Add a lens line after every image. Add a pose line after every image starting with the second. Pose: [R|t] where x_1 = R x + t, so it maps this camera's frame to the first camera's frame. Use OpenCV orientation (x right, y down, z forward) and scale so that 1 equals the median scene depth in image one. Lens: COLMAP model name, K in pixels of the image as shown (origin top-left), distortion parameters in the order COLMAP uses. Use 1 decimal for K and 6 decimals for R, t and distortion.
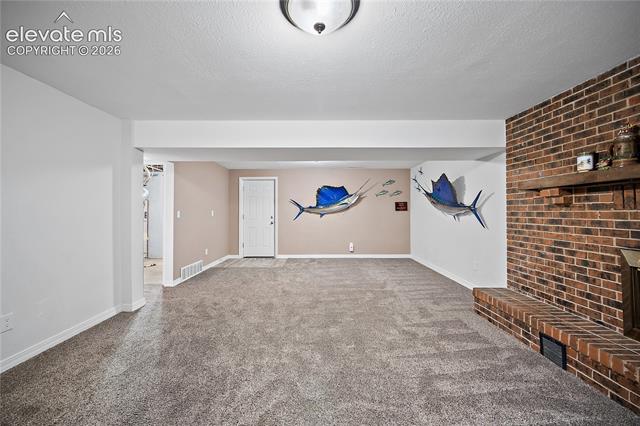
lens RADIAL K [[254.0, 0, 316.6], [0, 254.0, 210.9], [0, 0, 1]] dist [-0.000784, -0.000105]
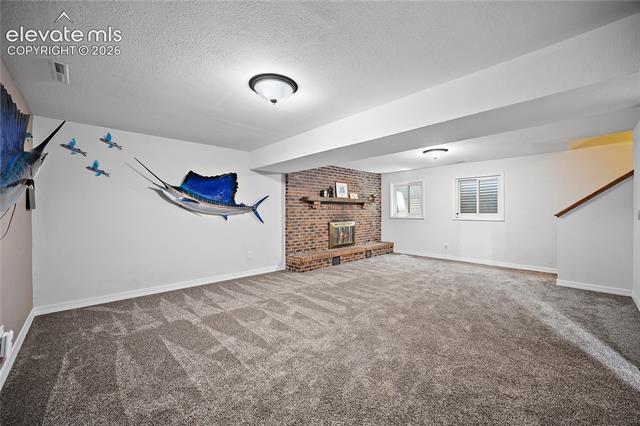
lens RADIAL K [[254.0, 0, 316.6], [0, 254.0, 210.9], [0, 0, 1]] dist [-0.000784, -0.000105]
pose [[-0.689548, -0.003052, 0.724234, -0.789892], [-0.003845, 0.999992, 0.000554, -0.000002], [-0.724230, -0.002403, -0.689554, 2.595852]]
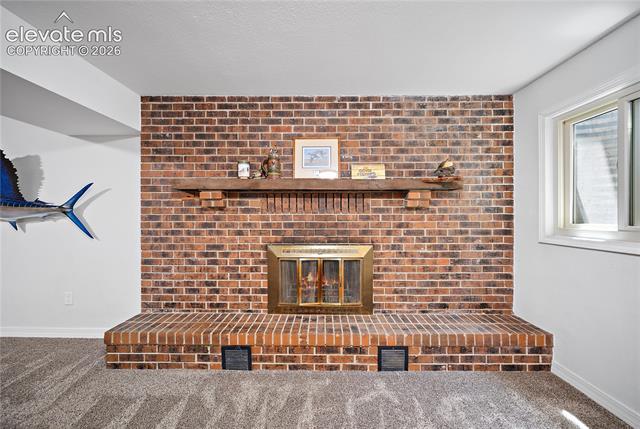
lens RADIAL K [[254.6, 0, 317.6], [0, 254.6, 215.3], [0, 0, 1]] dist [-0.001504, -0.000137]
pose [[0.007924, 0.000175, 0.999969, -0.032239], [-0.004086, 0.999992, -0.000143, 0.003002], [-0.999960, -0.004085, 0.007924, 0.578981]]
